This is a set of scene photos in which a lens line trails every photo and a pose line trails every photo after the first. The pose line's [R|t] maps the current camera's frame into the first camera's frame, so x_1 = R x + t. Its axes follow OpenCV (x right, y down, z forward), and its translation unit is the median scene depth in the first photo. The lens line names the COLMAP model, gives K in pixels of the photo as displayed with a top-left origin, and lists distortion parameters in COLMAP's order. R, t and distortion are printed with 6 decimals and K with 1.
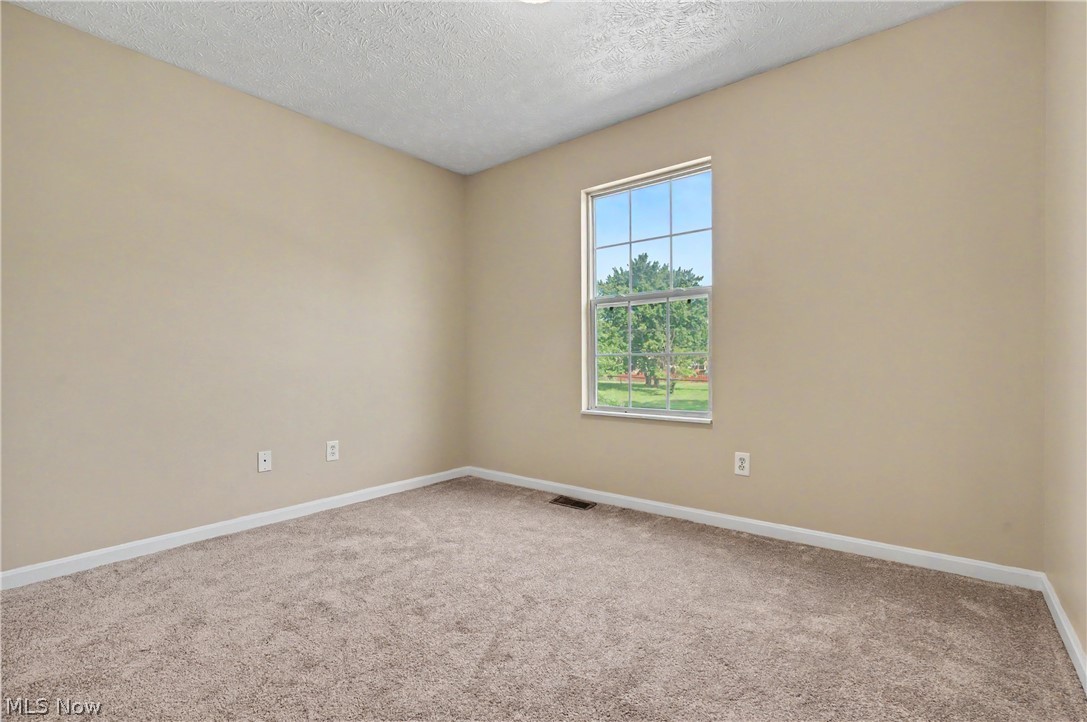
lens RADIAL K [[494.4, 0, 542.1], [0, 494.4, 365.1], [0, 0, 1]] dist [-0.007667, 0.000921]
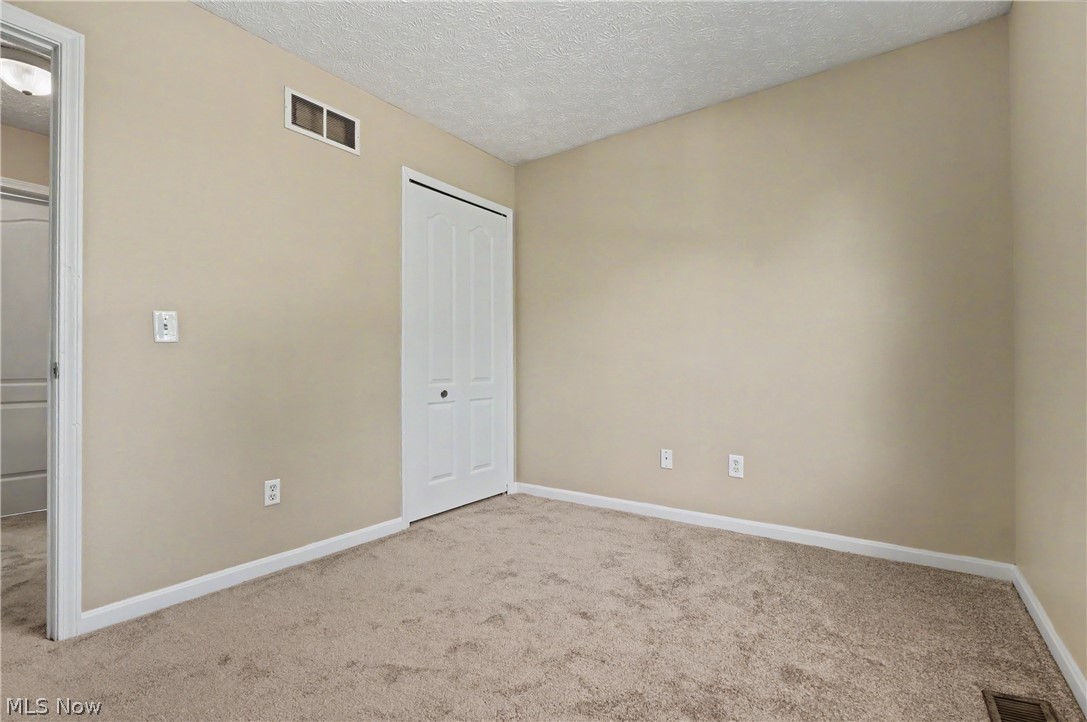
lens RADIAL K [[494.4, 0, 542.1], [0, 494.4, 365.1], [0, 0, 1]] dist [-0.007667, 0.000921]
pose [[0.041704, -0.003592, -0.999124, 0.509392], [0.000617, 0.999993, -0.003570, -0.002276], [0.999130, -0.000468, 0.041706, 0.724267]]
